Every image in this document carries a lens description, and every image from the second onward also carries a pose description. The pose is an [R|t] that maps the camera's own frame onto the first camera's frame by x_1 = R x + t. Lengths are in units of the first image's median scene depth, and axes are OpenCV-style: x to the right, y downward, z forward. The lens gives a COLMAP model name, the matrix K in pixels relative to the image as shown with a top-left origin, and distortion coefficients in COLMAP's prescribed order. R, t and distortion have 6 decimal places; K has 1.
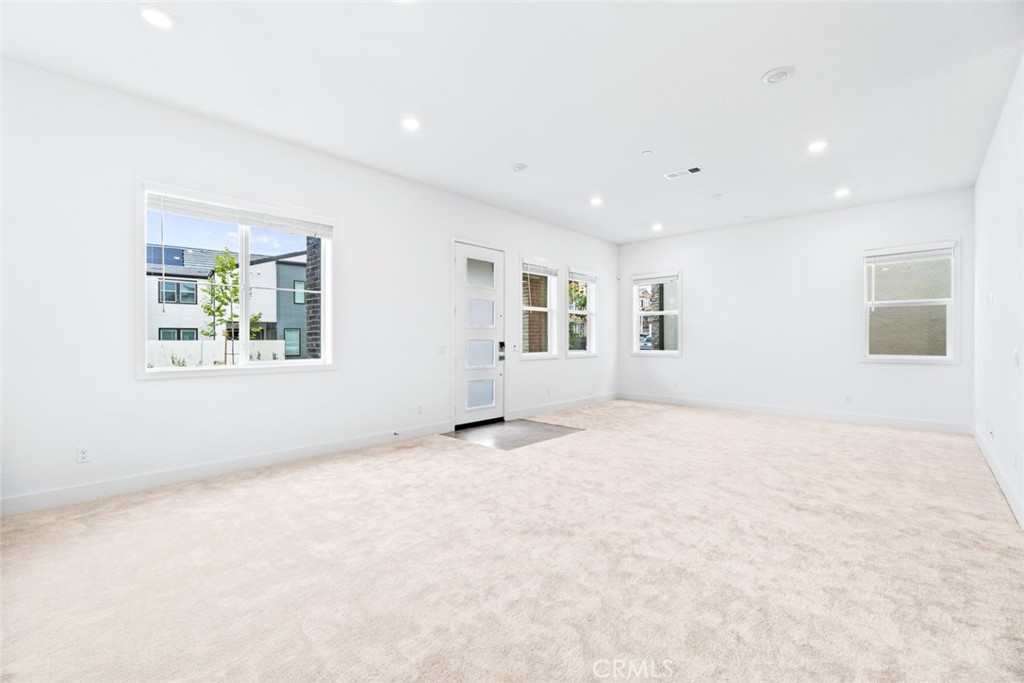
lens RADIAL K [[436.8, 0, 508.0], [0, 436.8, 343.1], [0, 0, 1]] dist [0.001069, 0.000202]
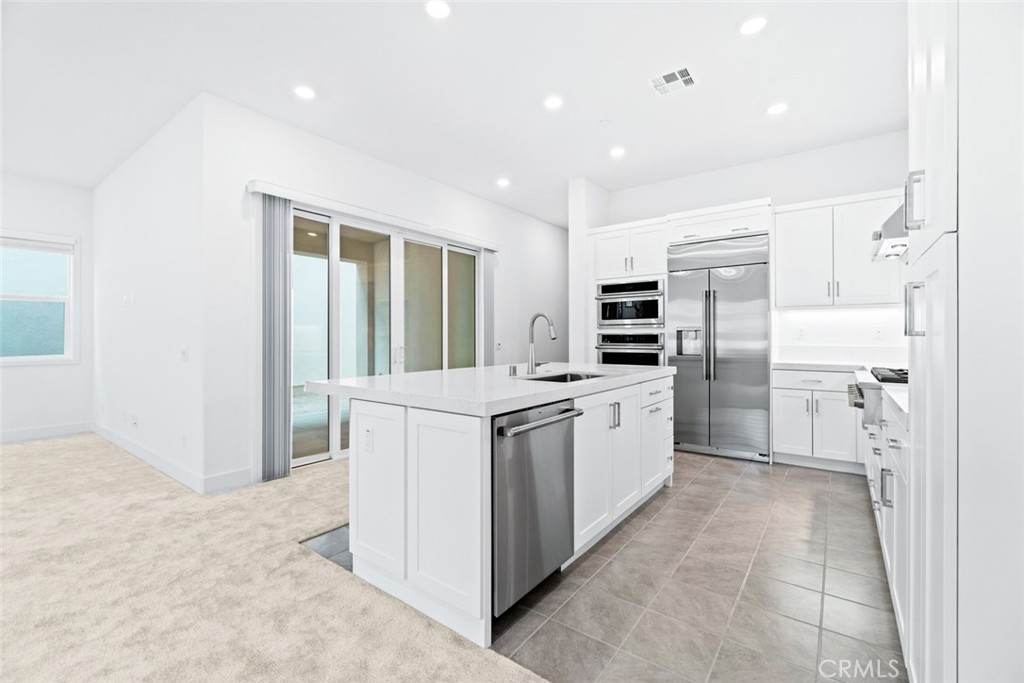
lens RADIAL K [[436.8, 0, 507.0], [0, 436.8, 334.8], [0, 0, 1]] dist [0.001069, 0.000202]
pose [[-0.107568, 0.009216, 0.994155, -0.129910], [0.007808, 0.999934, -0.008425, 0.000496], [-0.994167, 0.006856, -0.107633, 0.300103]]
